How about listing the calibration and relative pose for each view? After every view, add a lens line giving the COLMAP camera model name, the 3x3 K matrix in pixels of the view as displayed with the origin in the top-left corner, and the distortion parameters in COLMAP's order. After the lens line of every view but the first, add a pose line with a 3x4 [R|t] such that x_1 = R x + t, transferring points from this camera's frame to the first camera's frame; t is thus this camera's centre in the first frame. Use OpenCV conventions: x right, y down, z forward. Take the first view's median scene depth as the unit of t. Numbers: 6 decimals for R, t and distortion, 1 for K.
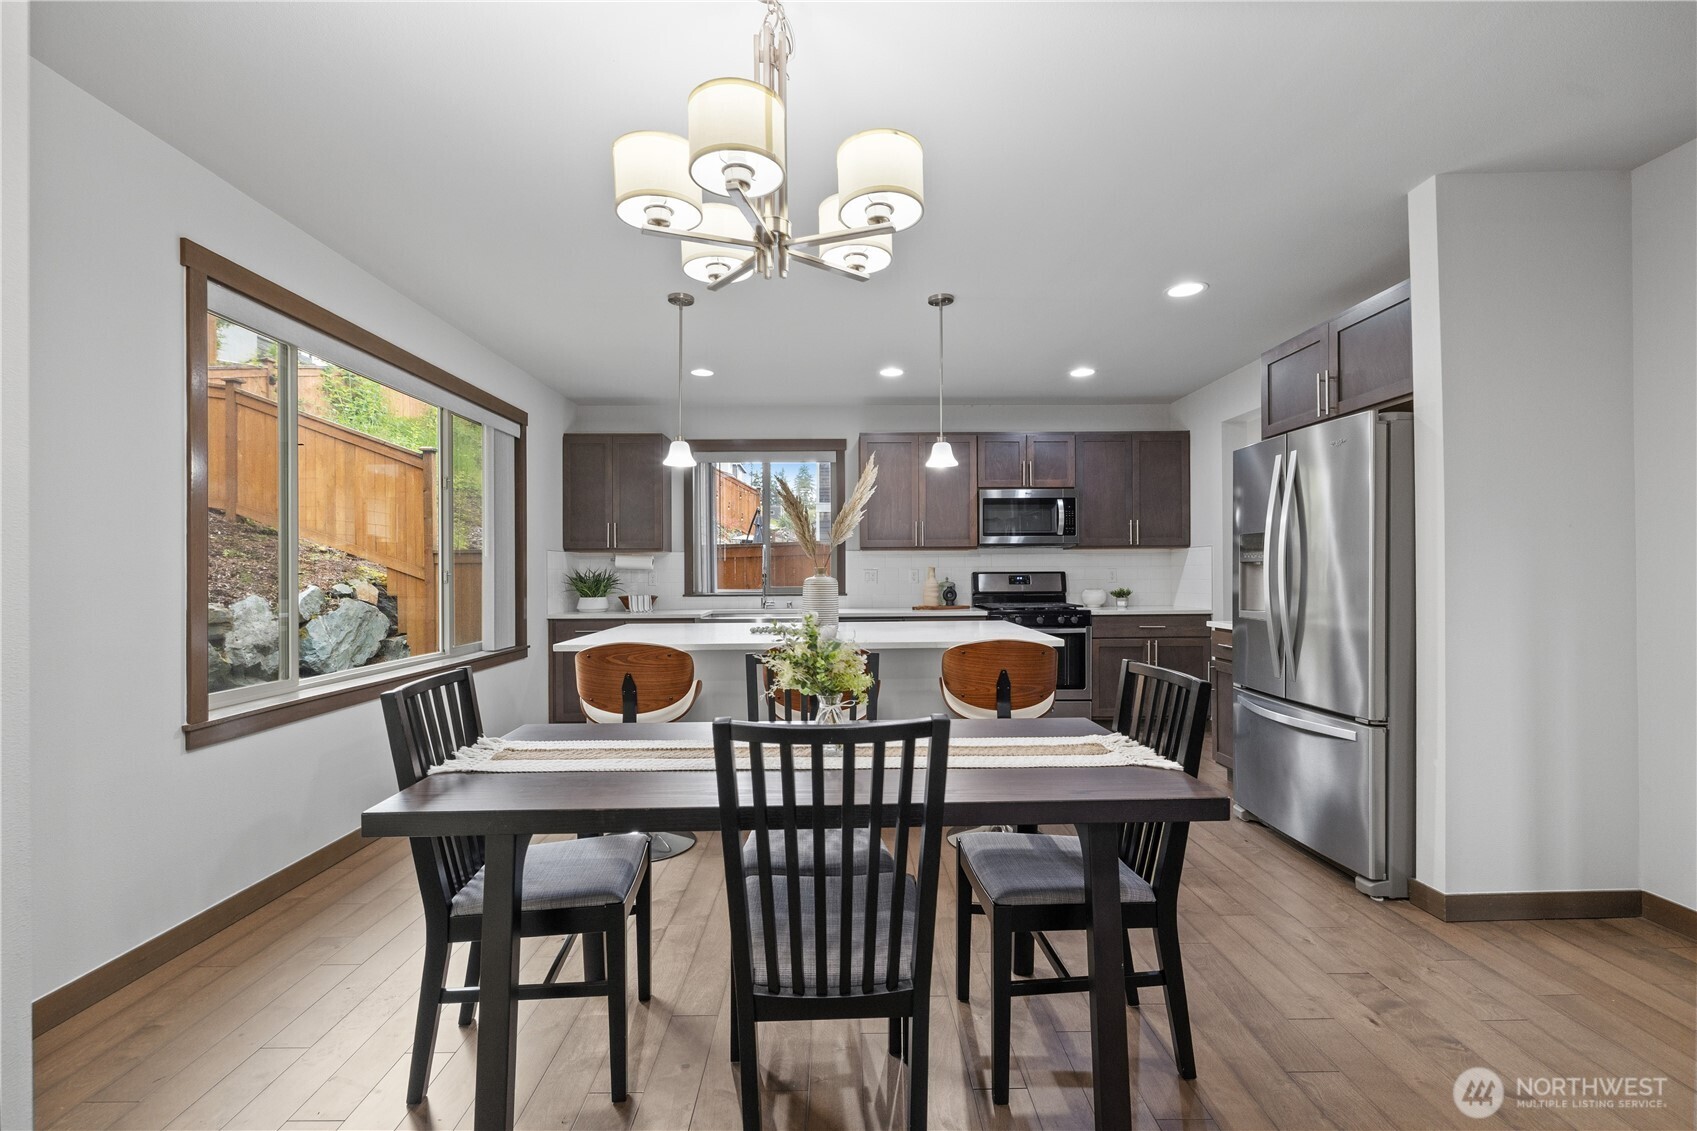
lens RADIAL K [[722.5, 0, 847.2], [0, 722.5, 573.5], [0, 0, 1]] dist [0.002723, 0.000135]
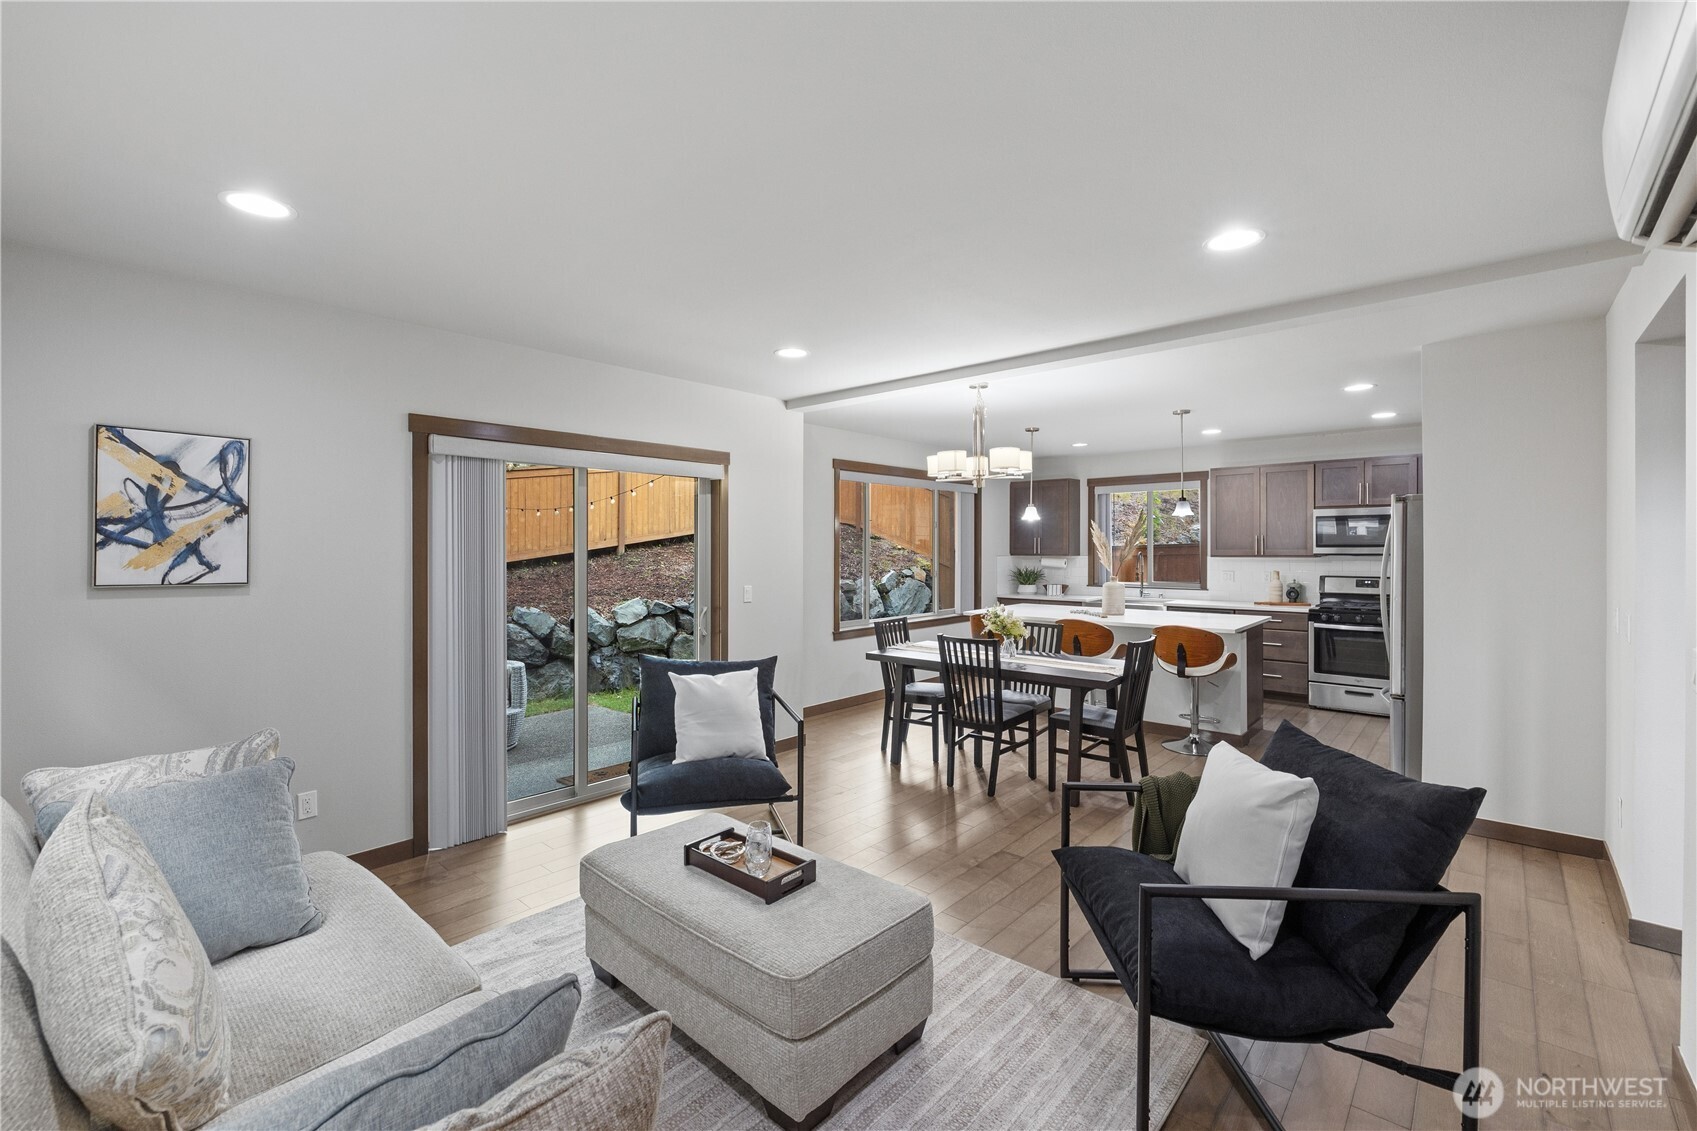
lens RADIAL K [[739.2, 0, 846.5], [0, 739.2, 588.5], [0, 0, 1]] dist [0.002659, 0.000387]
pose [[0.739933, 0.042280, -0.671350, 0.433242], [-0.002521, 0.998190, 0.060084, -0.054110], [0.672675, -0.042766, 0.738701, -0.448160]]
